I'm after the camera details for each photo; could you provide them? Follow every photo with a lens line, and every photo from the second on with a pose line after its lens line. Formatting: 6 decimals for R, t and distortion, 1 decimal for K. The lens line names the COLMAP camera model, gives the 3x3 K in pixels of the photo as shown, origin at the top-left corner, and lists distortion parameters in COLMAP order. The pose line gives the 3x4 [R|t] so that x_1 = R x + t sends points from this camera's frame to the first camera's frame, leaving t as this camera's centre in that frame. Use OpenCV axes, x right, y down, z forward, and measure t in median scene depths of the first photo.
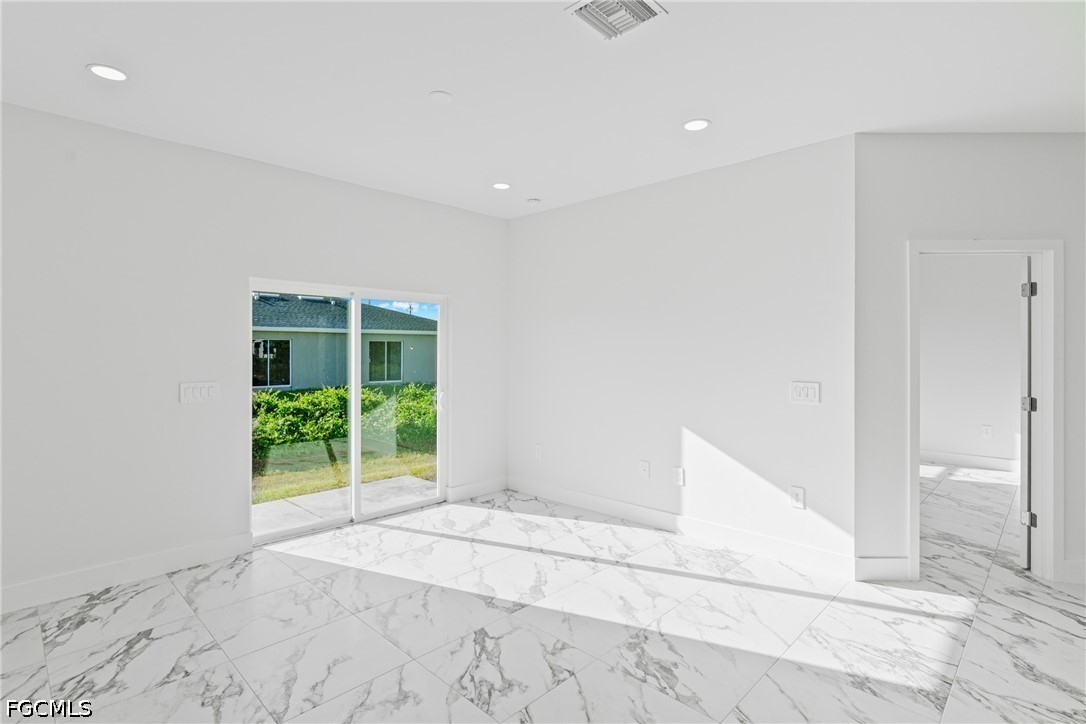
lens RADIAL K [[532.9, 0, 539.5], [0, 532.9, 341.4], [0, 0, 1]] dist [-0.010366, 0.005231]
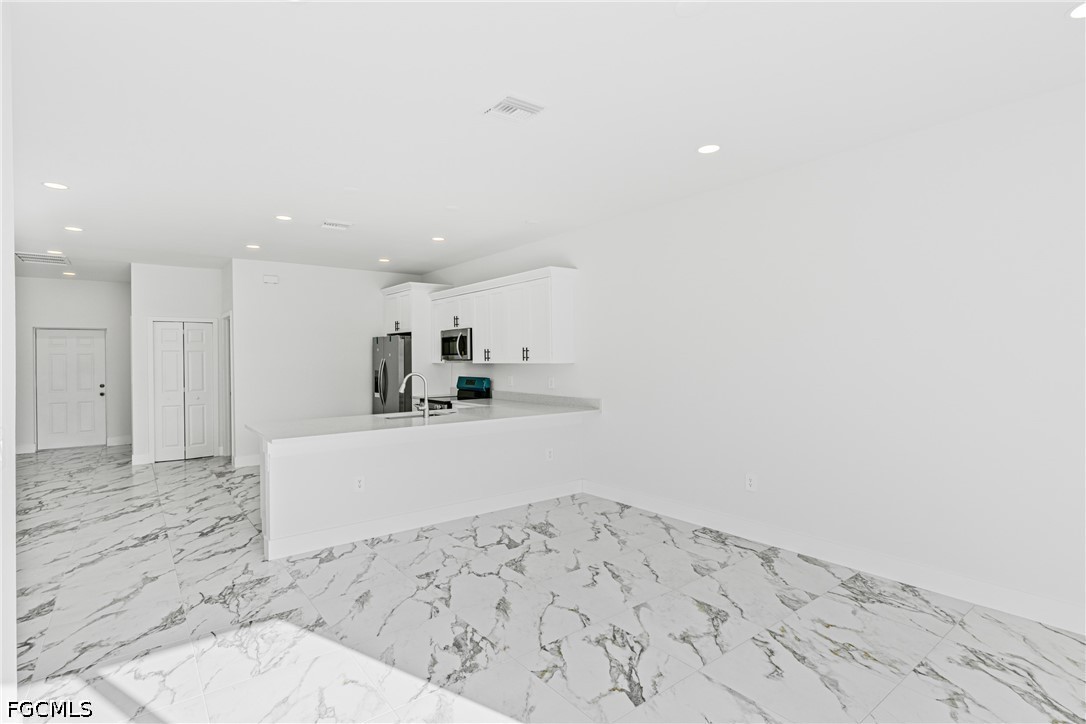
lens RADIAL K [[532.9, 0, 535.9], [0, 532.9, 358.1], [0, 0, 1]] dist [-0.010366, 0.005231]
pose [[-0.990314, 0.009187, 0.138540, -0.060227], [0.007628, 0.999901, -0.011785, 0.022357], [-0.138634, -0.010614, -0.990287, 1.496245]]
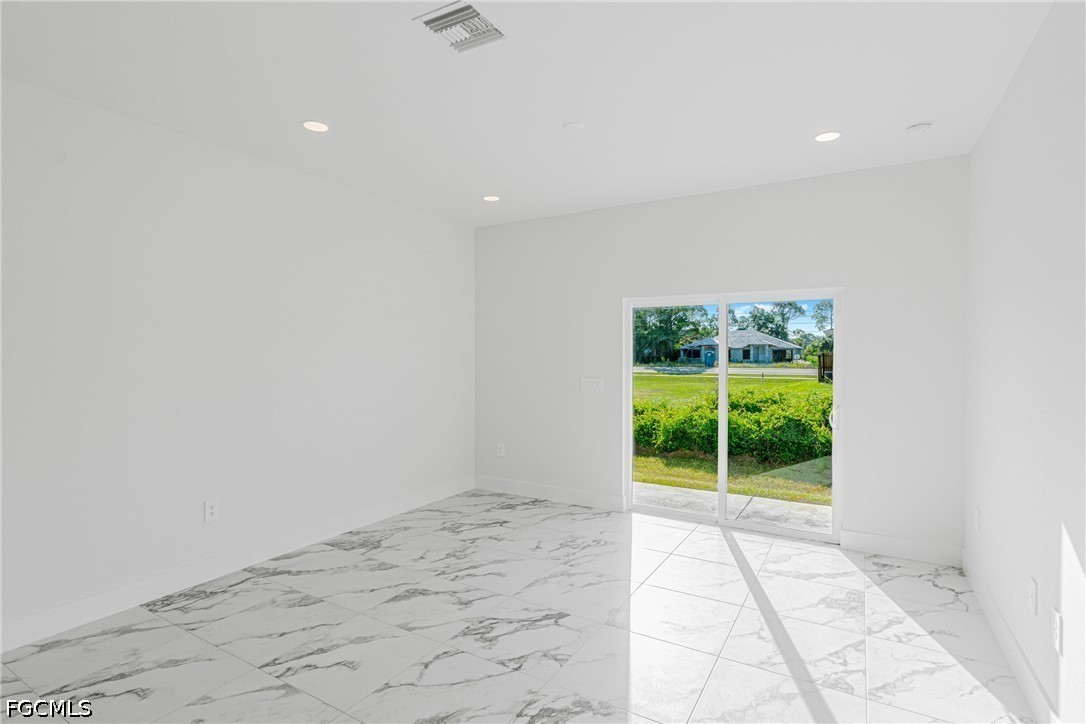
lens RADIAL K [[532.9, 0, 532.7], [0, 532.9, 363.0], [0, 0, 1]] dist [-0.010366, 0.005231]
pose [[0.228100, 0.015108, -0.973520, 0.755104], [0.014457, 0.999717, 0.018902, 0.006945], [0.973530, -0.018386, 0.227817, 0.570284]]
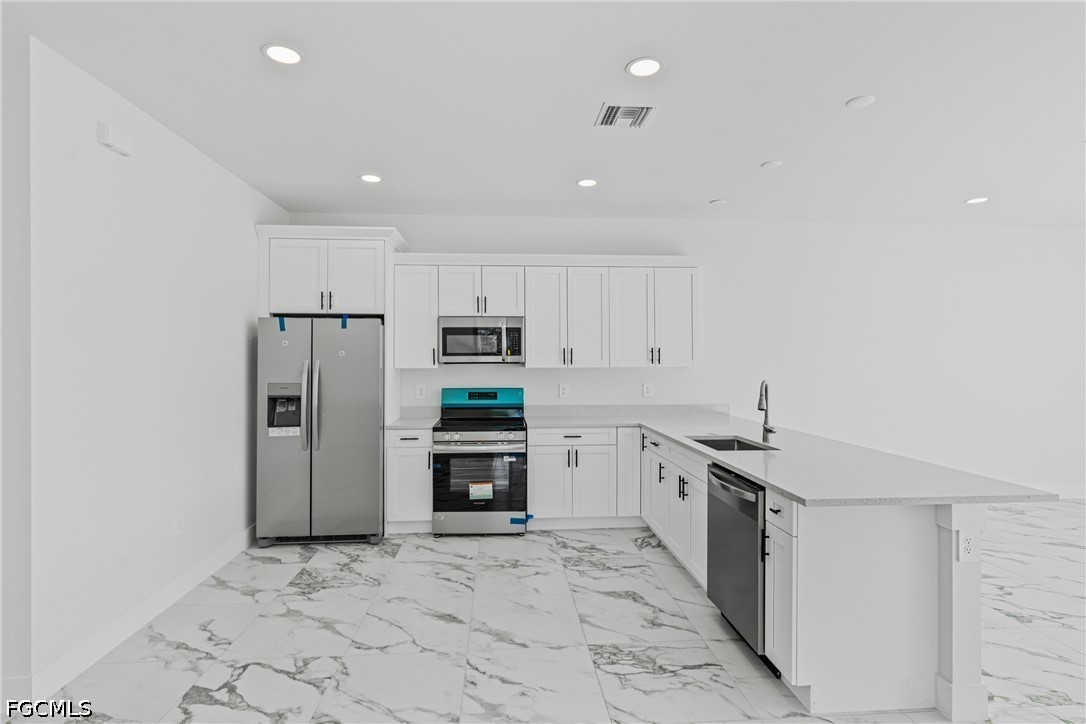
lens RADIAL K [[532.9, 0, 539.5], [0, 532.9, 356.7], [0, 0, 1]] dist [-0.010366, 0.005231]
pose [[-0.664915, -0.002988, -0.746913, 1.494490], [0.013581, 0.999778, -0.016089, 0.009974], [0.746795, -0.020842, -0.664727, 0.475465]]
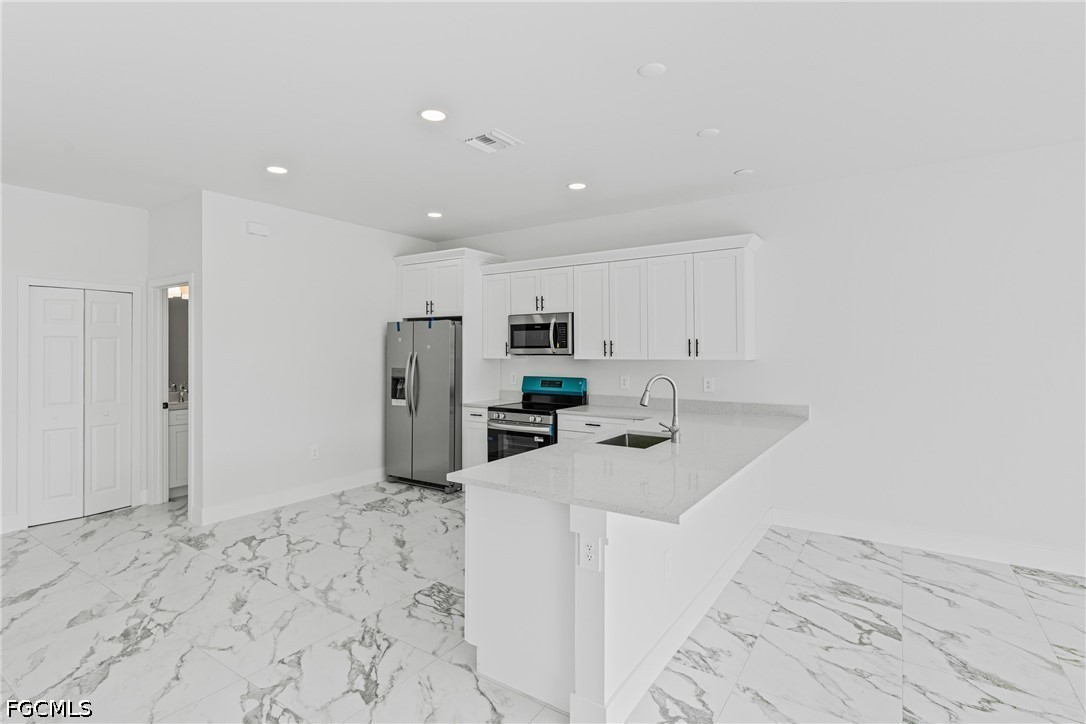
lens RADIAL K [[532.9, 0, 533.4], [0, 532.9, 355.3], [0, 0, 1]] dist [-0.010366, 0.005231]
pose [[-0.985261, 0.002948, -0.171031, 0.842126], [0.004253, 0.999965, -0.007261, 0.015390], [0.171004, -0.007882, -0.985239, 1.002800]]
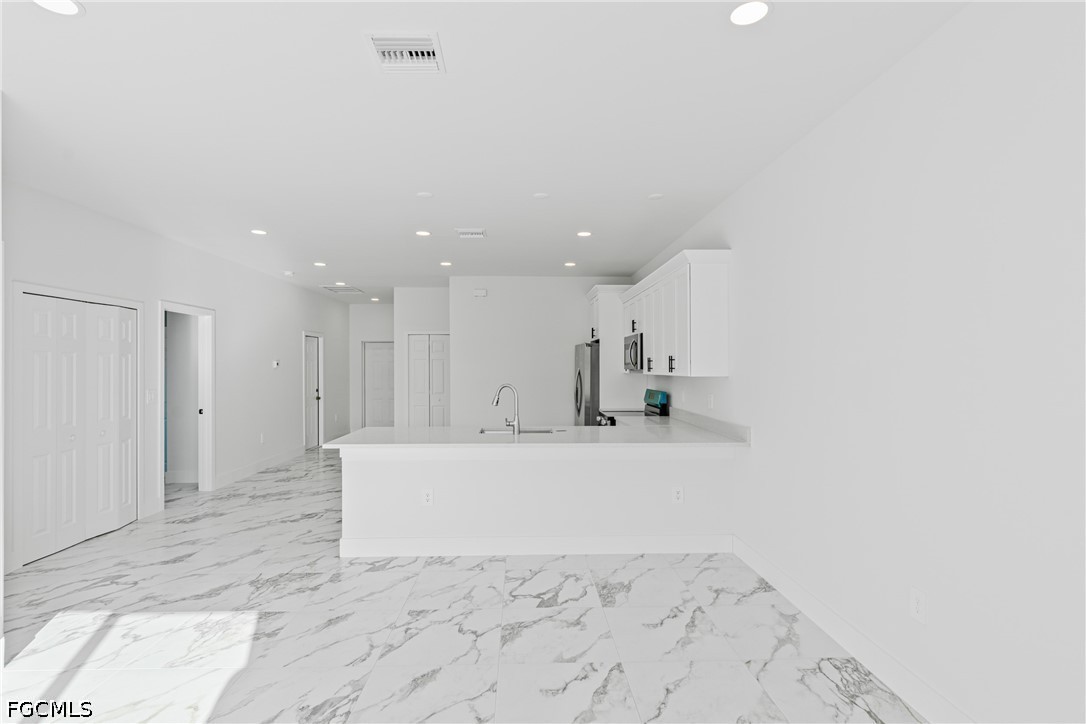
lens RADIAL K [[532.9, 0, 538.1], [0, 532.9, 370.9], [0, 0, 1]] dist [-0.010366, 0.005231]
pose [[-0.725150, -0.005642, 0.688568, -0.492476], [-0.010231, 0.999944, -0.002581, 0.012545], [-0.688515, -0.008917, -0.725167, 1.014337]]
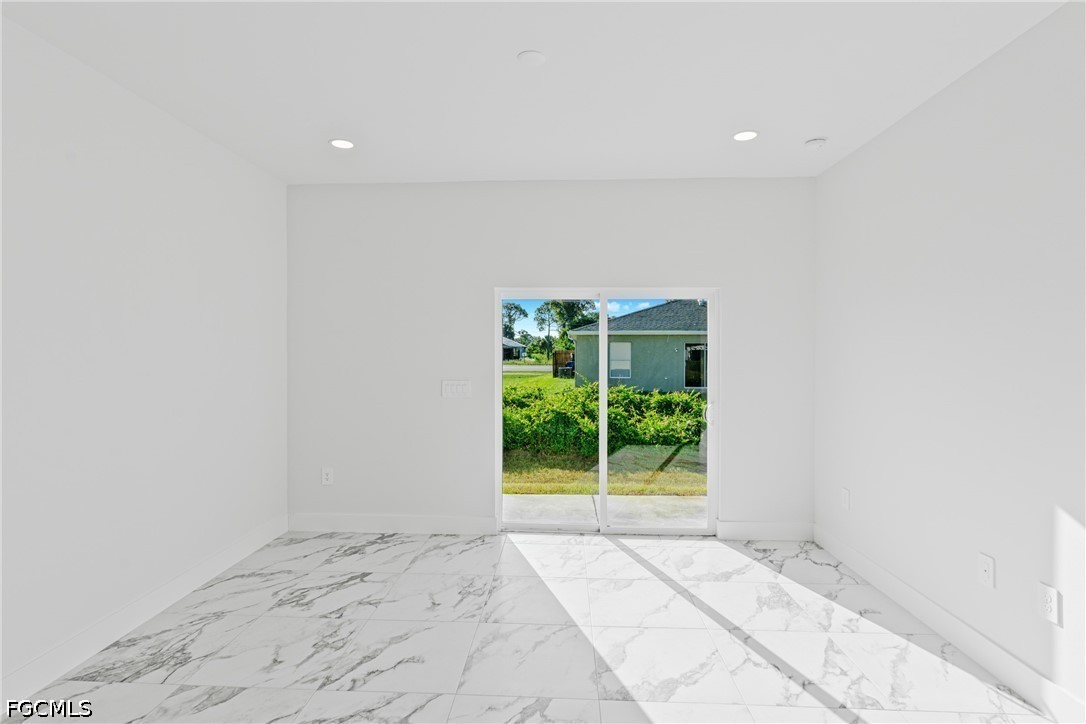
lens RADIAL K [[532.9, 0, 535.8], [0, 532.9, 356.6], [0, 0, 1]] dist [-0.010366, 0.005231]
pose [[0.662533, 0.006134, -0.749008, 0.393868], [0.010391, 0.999795, 0.017380, 0.005095], [0.748961, -0.019298, 0.662333, 0.378835]]
